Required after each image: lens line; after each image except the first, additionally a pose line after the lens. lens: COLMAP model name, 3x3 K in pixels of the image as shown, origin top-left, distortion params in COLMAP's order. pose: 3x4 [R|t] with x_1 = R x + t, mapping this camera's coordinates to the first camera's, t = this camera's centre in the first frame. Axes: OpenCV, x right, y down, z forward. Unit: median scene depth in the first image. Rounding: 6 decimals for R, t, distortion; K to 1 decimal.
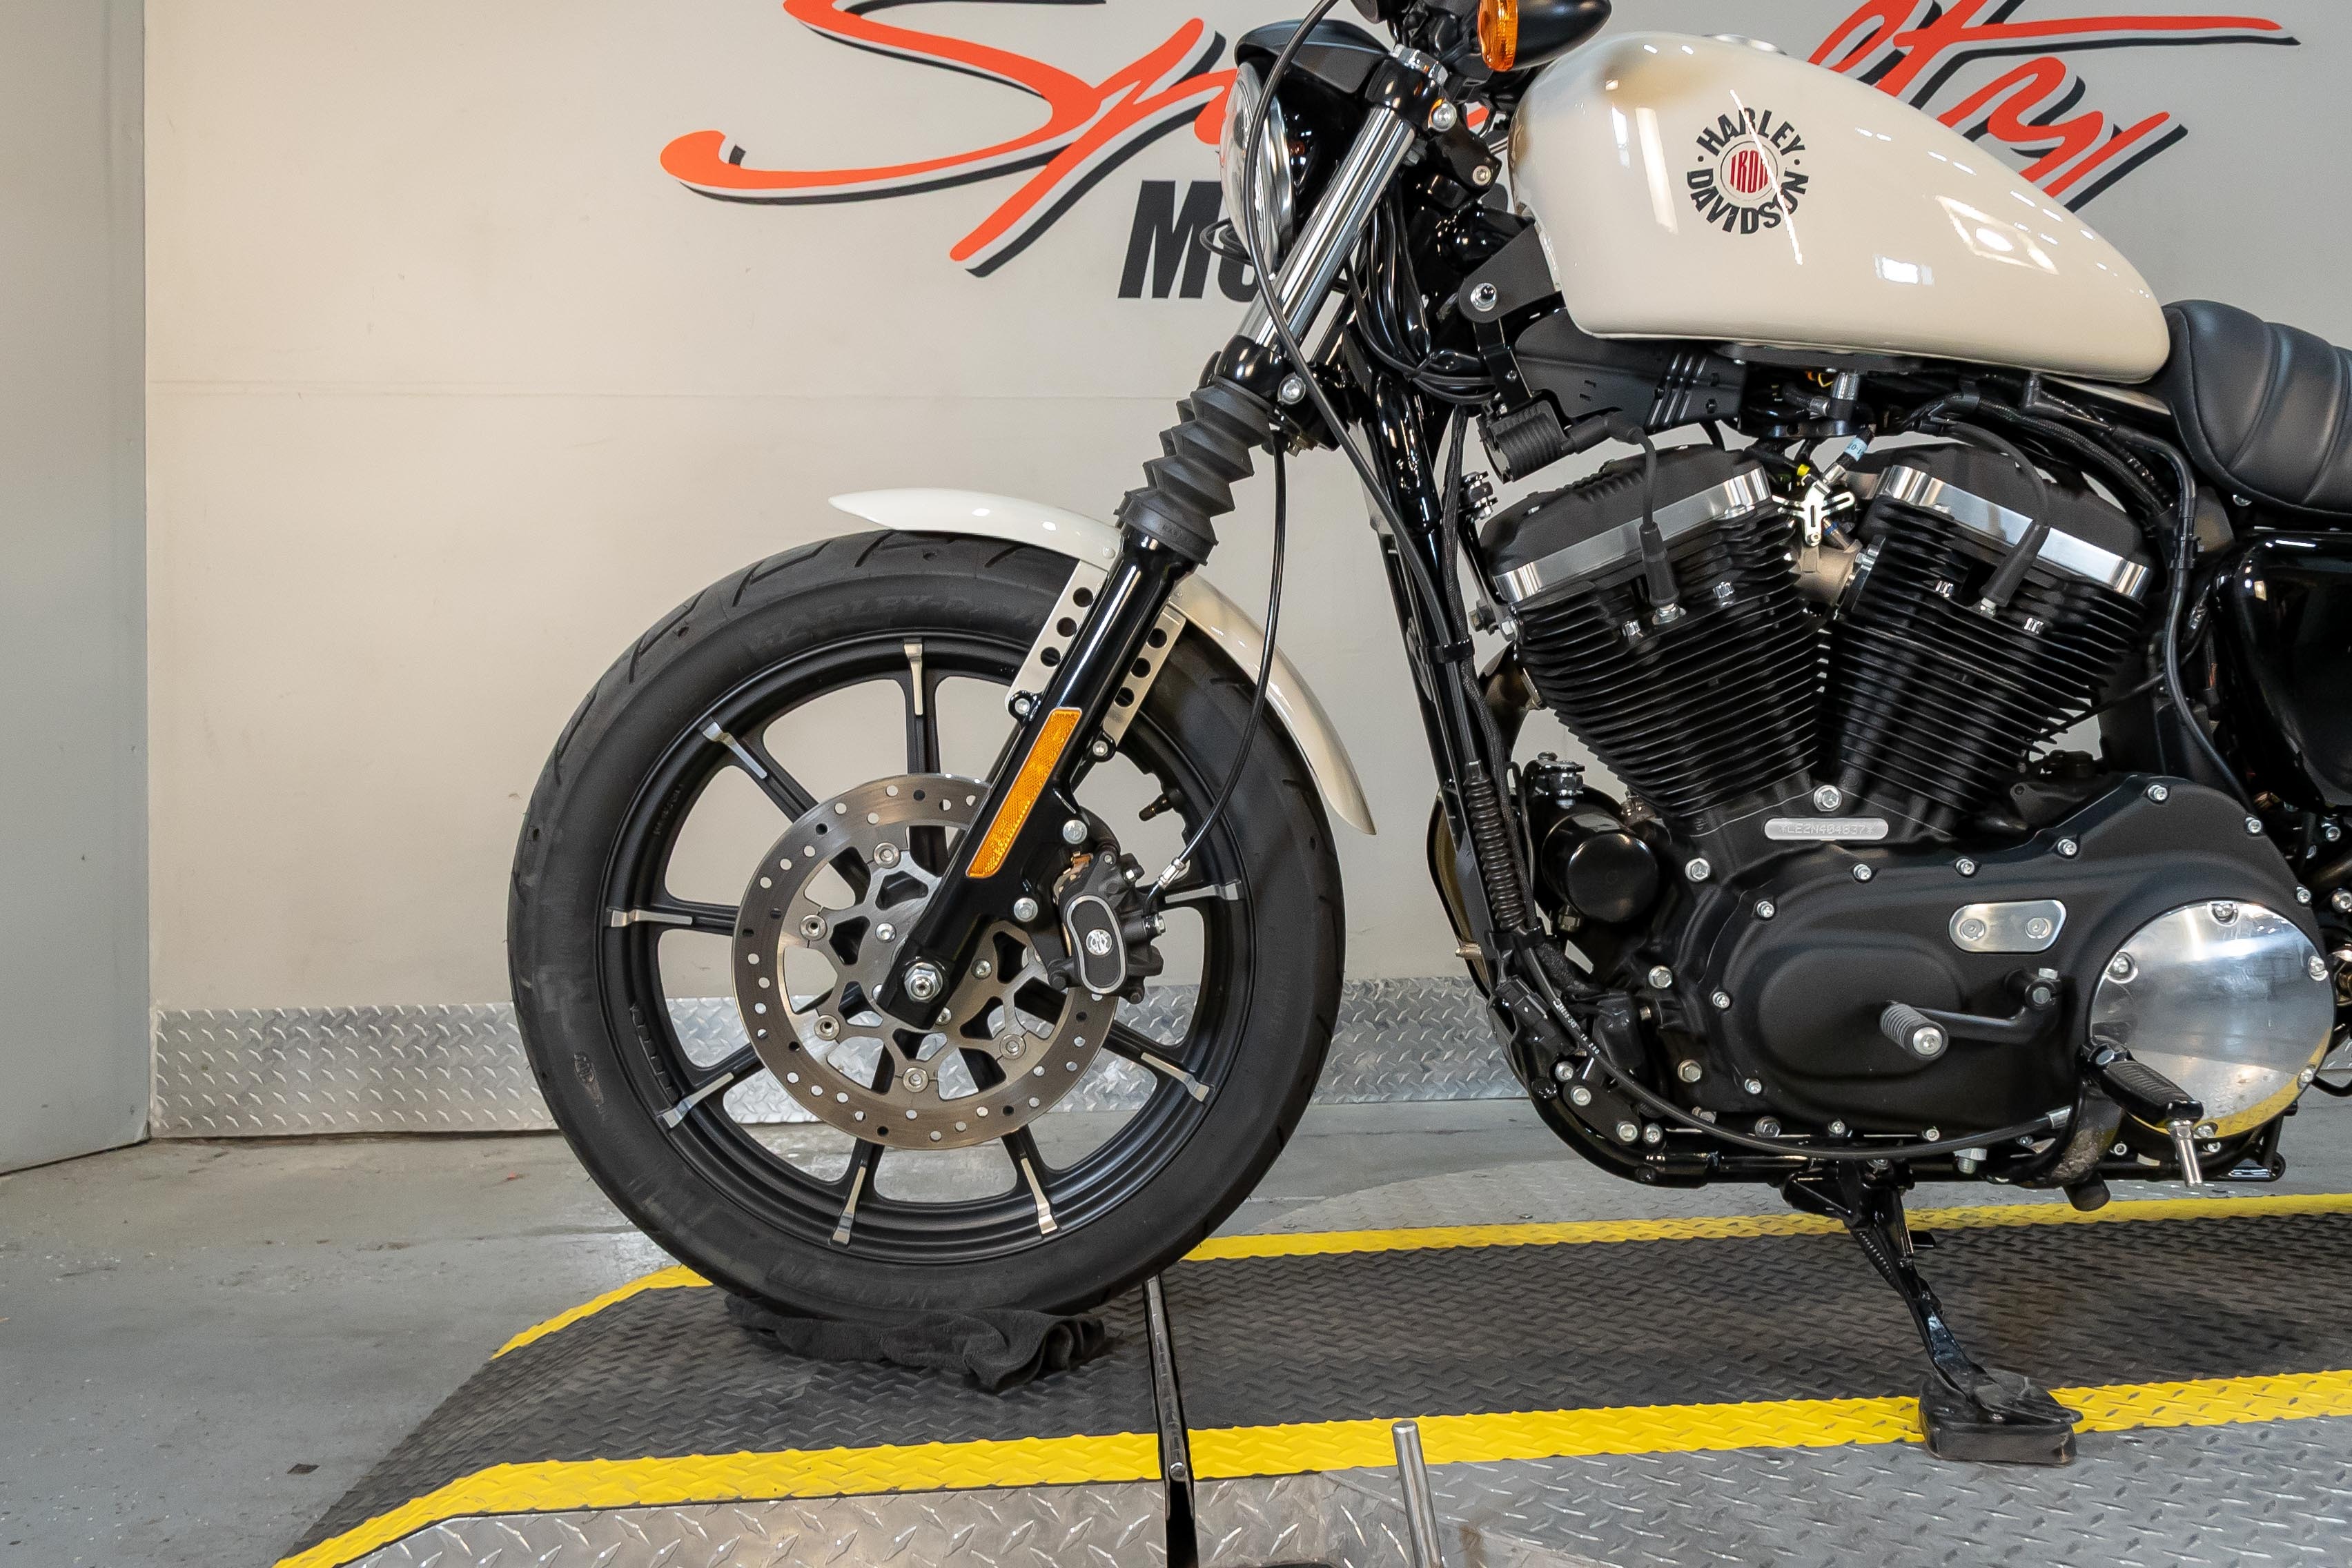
lens RADIAL K [[1166.3, 0, 1179.9], [0, 1166.3, 819.7], [0, 0, 1]] dist [0.012712, -0.000985]
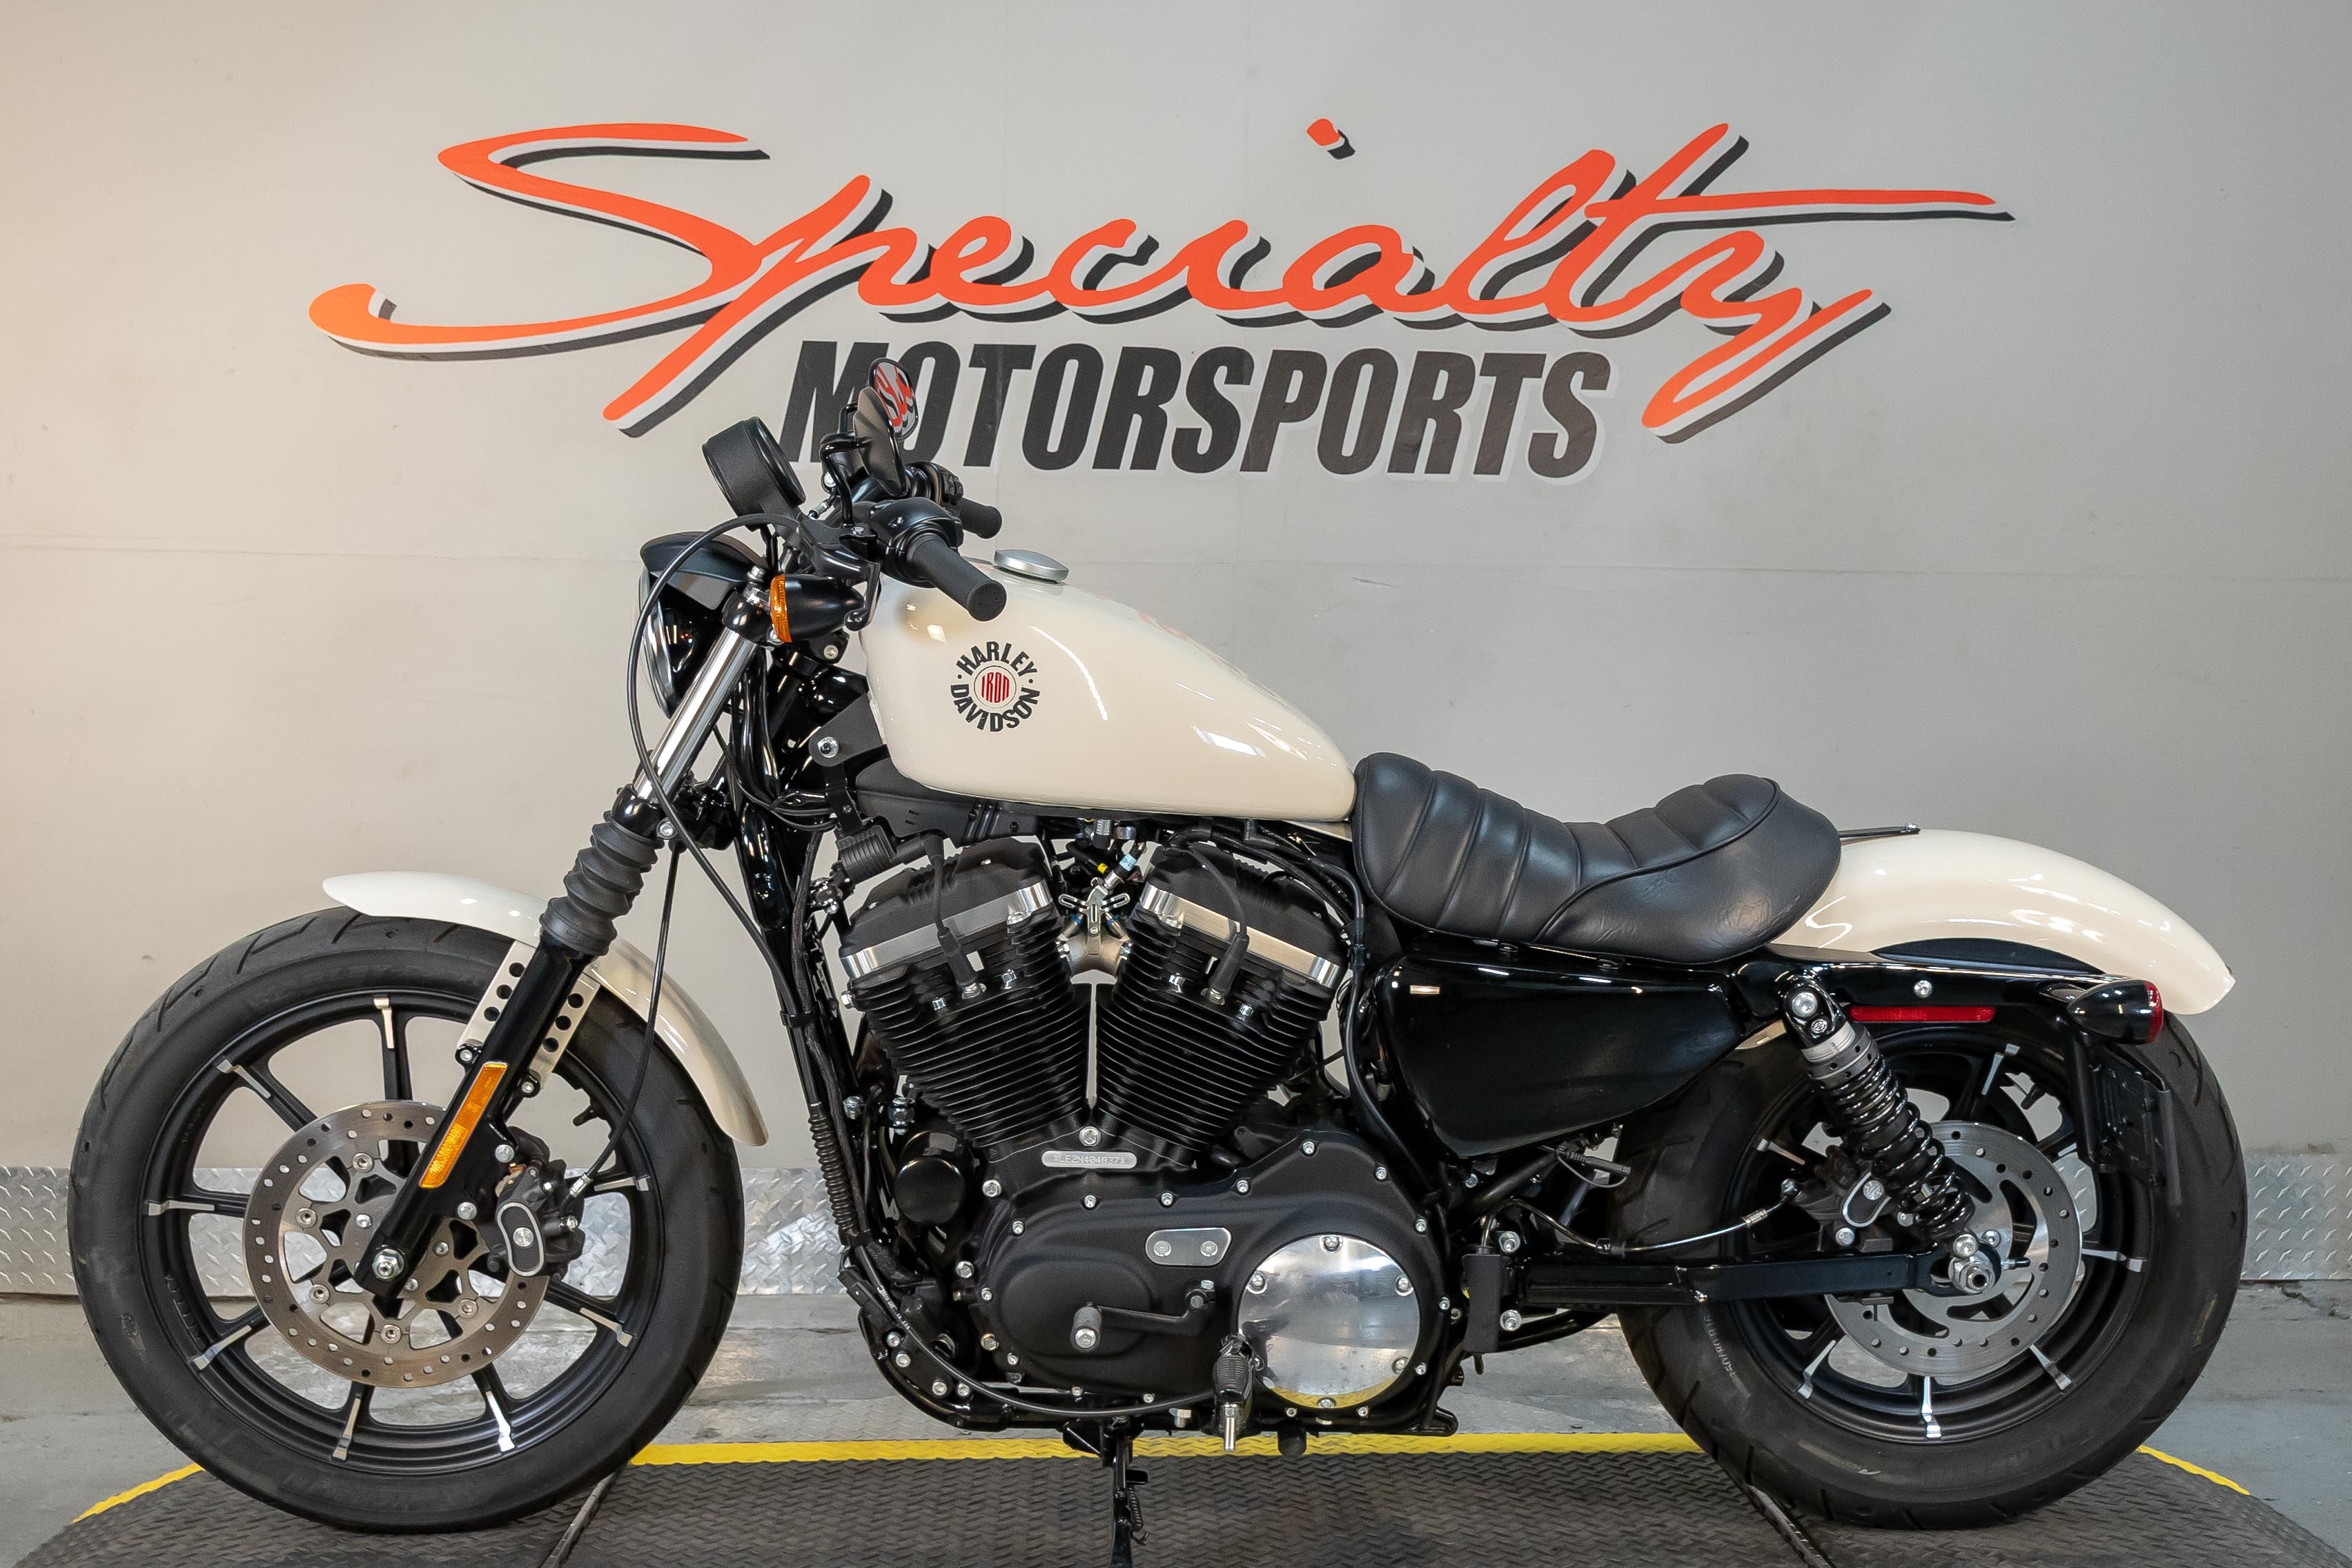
lens RADIAL K [[1647.9, 0, 1176.6], [0, 1647.9, 800.0], [0, 0, 1]] dist [-0.001831, 0.001464]
pose [[0.999727, 0.023317, -0.001628, 0.641196], [-0.023305, 0.999703, 0.007165, -0.404362], [0.001795, -0.007125, 0.999973, -0.819033]]
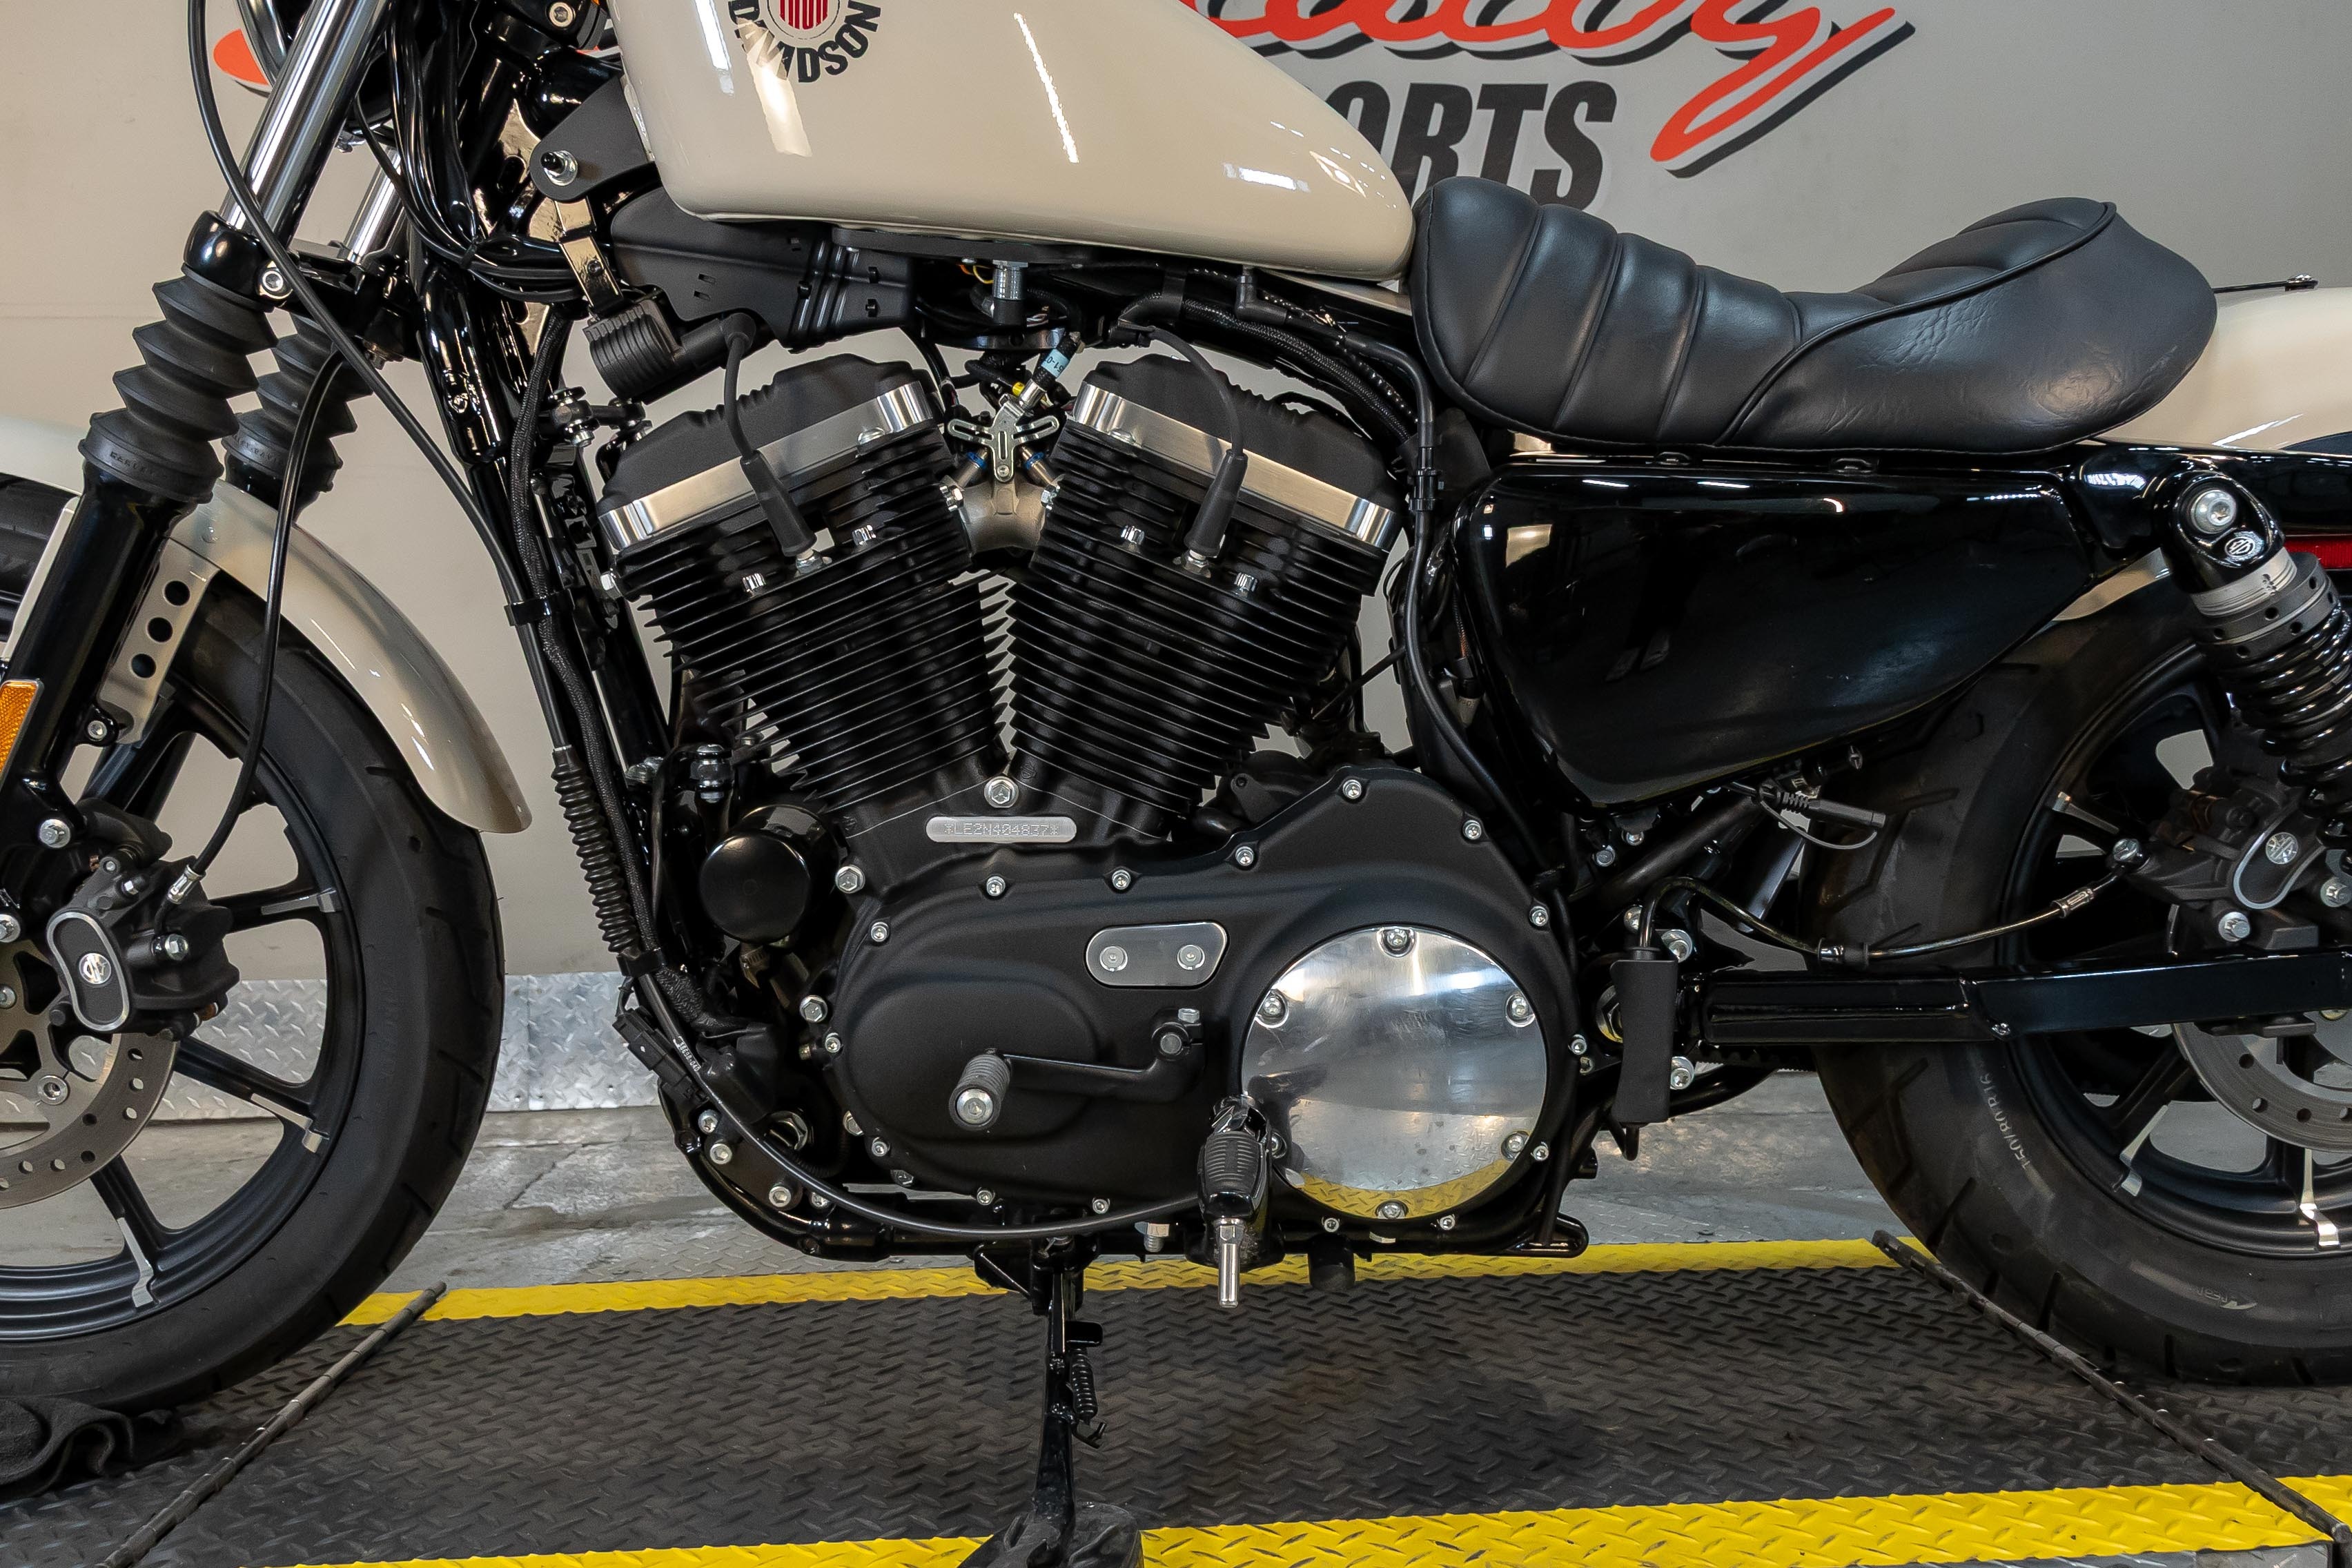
lens RADIAL K [[1154.2, 0, 1176.0], [0, 1154.2, 784.0], [0, 0, 1]] dist [0.026704, -0.016649]
pose [[0.999923, 0.002049, -0.012219, 0.682659], [-0.001841, 0.999853, 0.017021, -0.037635], [0.012252, -0.016997, 0.999780, 0.194782]]
